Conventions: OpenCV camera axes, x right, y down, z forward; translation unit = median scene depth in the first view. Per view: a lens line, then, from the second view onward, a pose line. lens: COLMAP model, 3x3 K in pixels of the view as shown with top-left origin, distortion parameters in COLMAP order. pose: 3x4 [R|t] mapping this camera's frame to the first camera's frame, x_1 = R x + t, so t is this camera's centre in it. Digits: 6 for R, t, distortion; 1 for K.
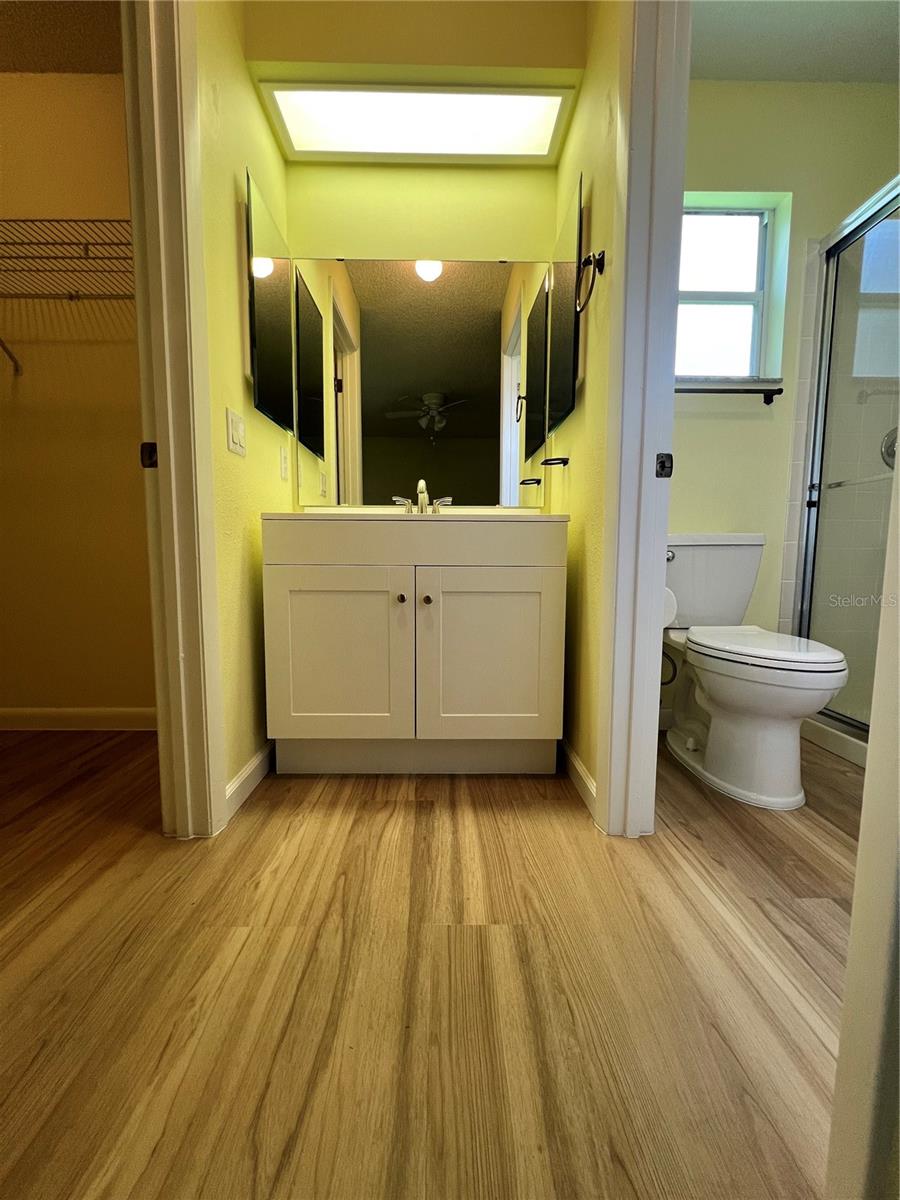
lens RADIAL K [[478.9, 0, 450.0], [0, 478.9, 600.0], [0, 0, 1]] dist [-0.000907, -0.000123]
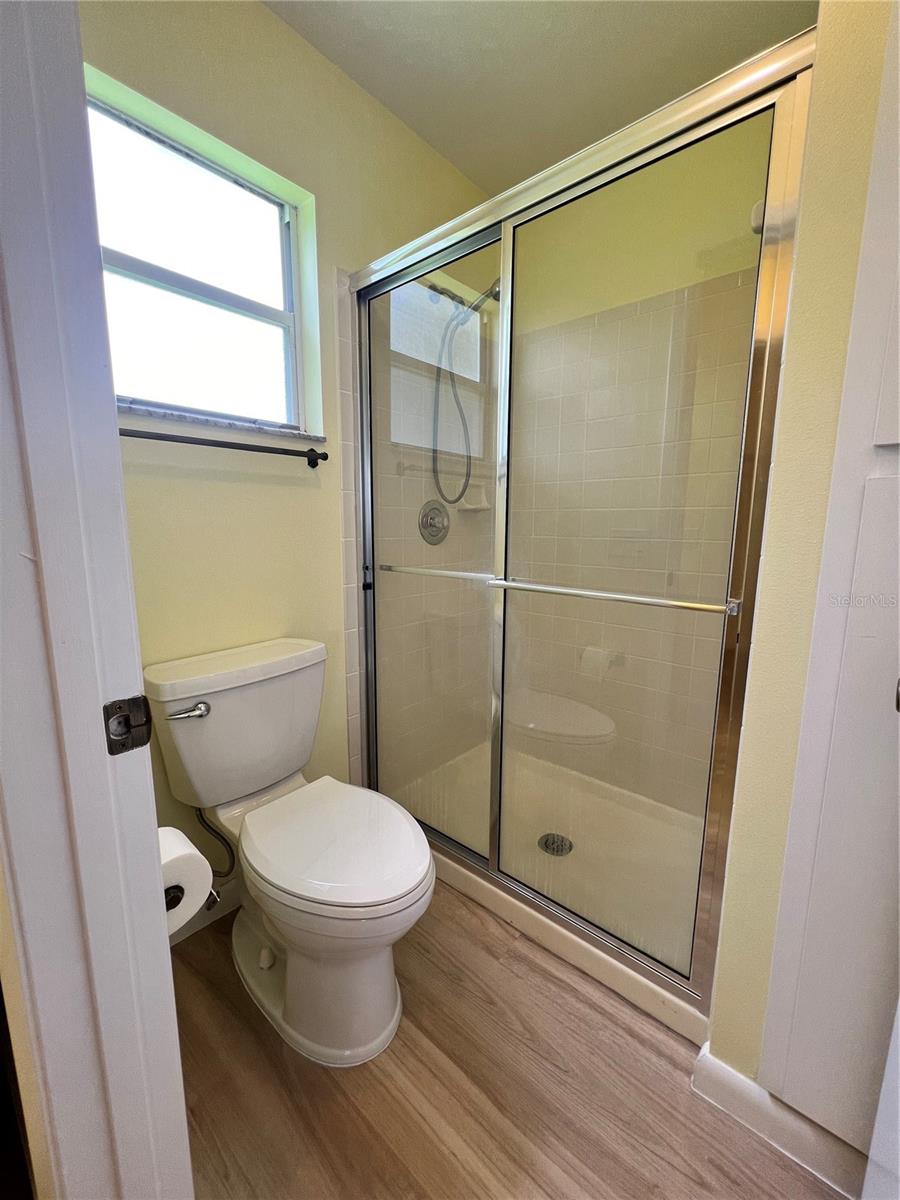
lens RADIAL K [[478.9, 0, 450.0], [0, 478.9, 600.0], [0, 0, 1]] dist [-0.000907, -0.000123]
pose [[0.663546, -0.118502, 0.738691, 0.206289], [0.068894, 0.992859, 0.097390, -0.256298], [-0.744957, -0.013731, 0.666971, 0.303224]]
